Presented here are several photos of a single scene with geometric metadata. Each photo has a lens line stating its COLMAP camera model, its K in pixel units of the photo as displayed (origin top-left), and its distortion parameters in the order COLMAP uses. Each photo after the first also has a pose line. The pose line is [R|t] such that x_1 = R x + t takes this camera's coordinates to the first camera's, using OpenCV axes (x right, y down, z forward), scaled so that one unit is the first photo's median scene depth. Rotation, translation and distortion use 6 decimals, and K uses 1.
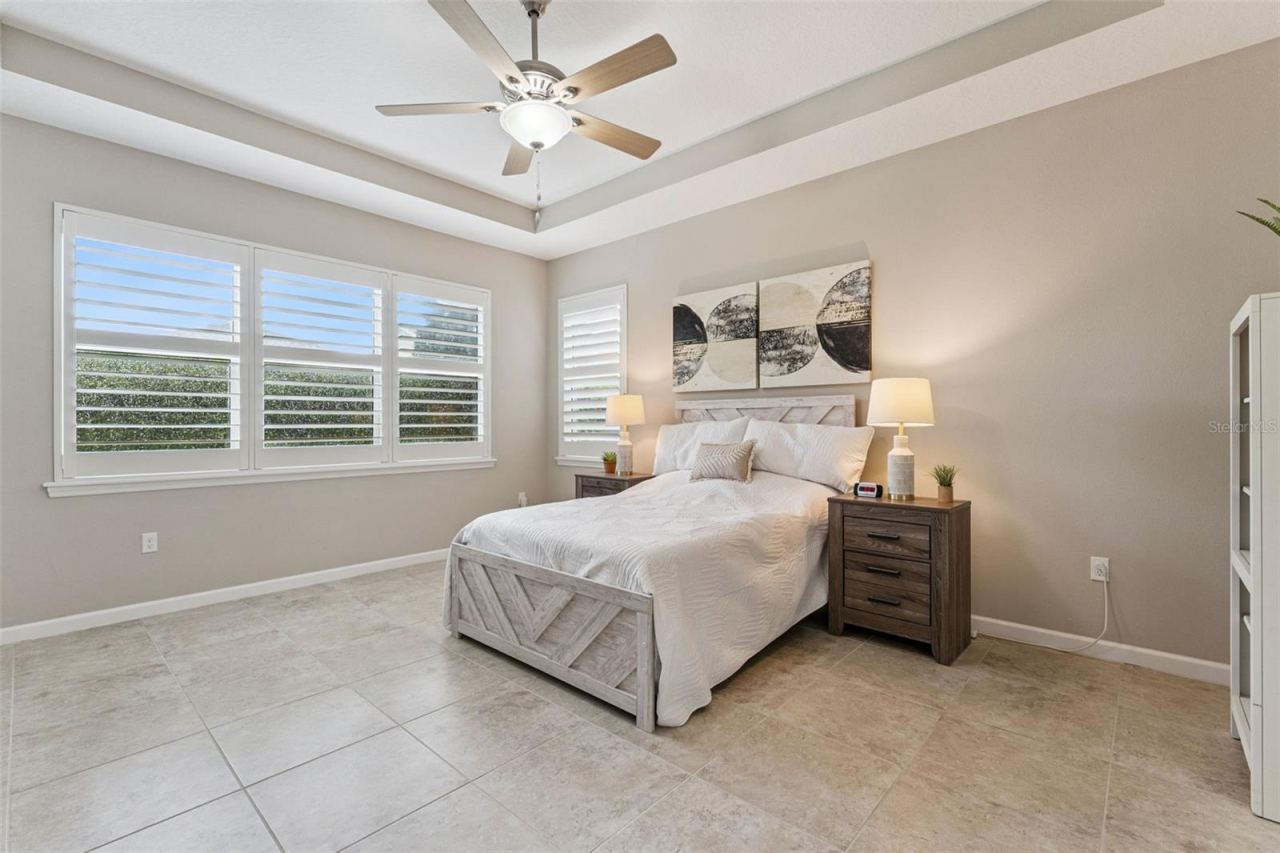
lens RADIAL K [[565.3, 0, 646.9], [0, 565.3, 423.9], [0, 0, 1]] dist [-0.000057, -0.000256]
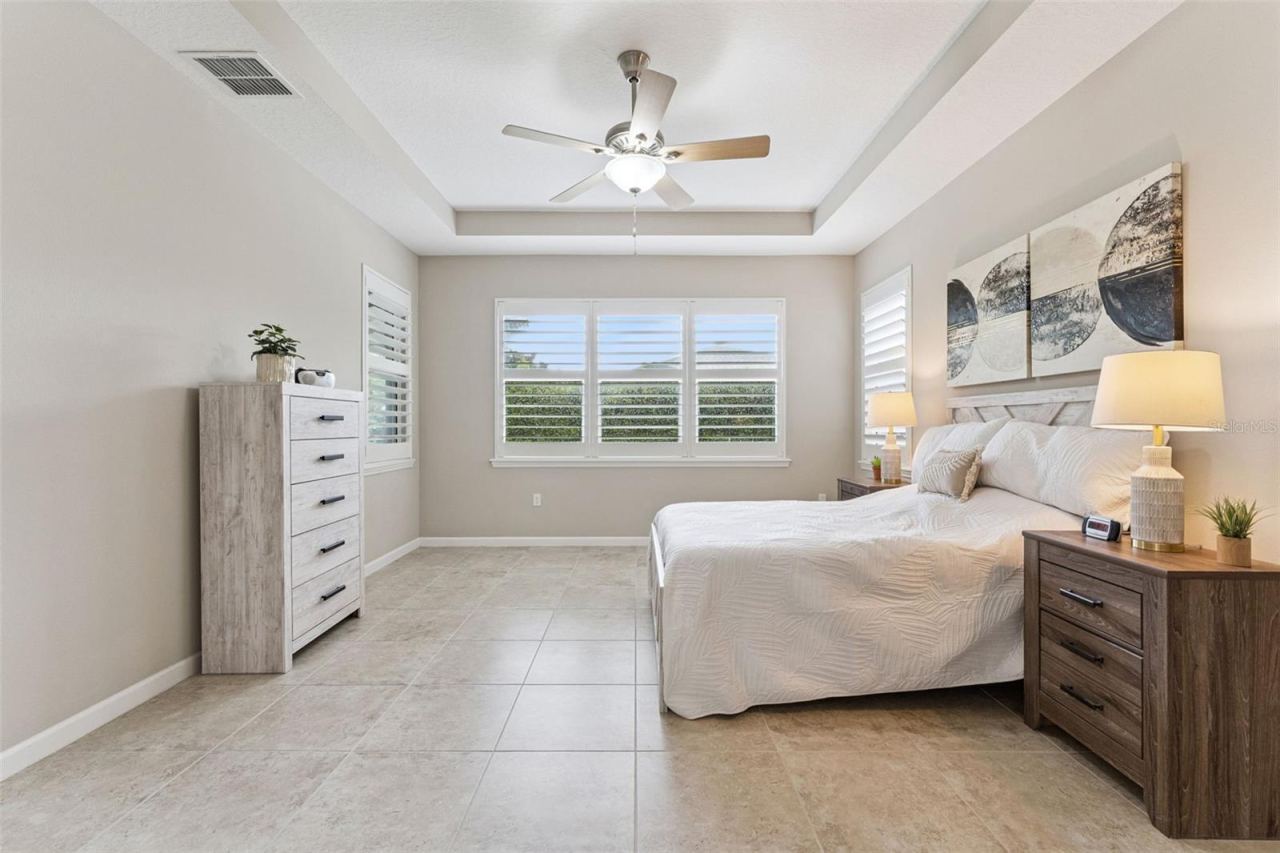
lens RADIAL K [[565.3, 0, 646.9], [0, 565.3, 423.9], [0, 0, 1]] dist [-0.000057, -0.000256]
pose [[0.667100, -0.000977, -0.744967, 0.433272], [0.000704, 1.000000, -0.000681, -0.002665], [0.744967, -0.000070, 0.667101, 0.141212]]
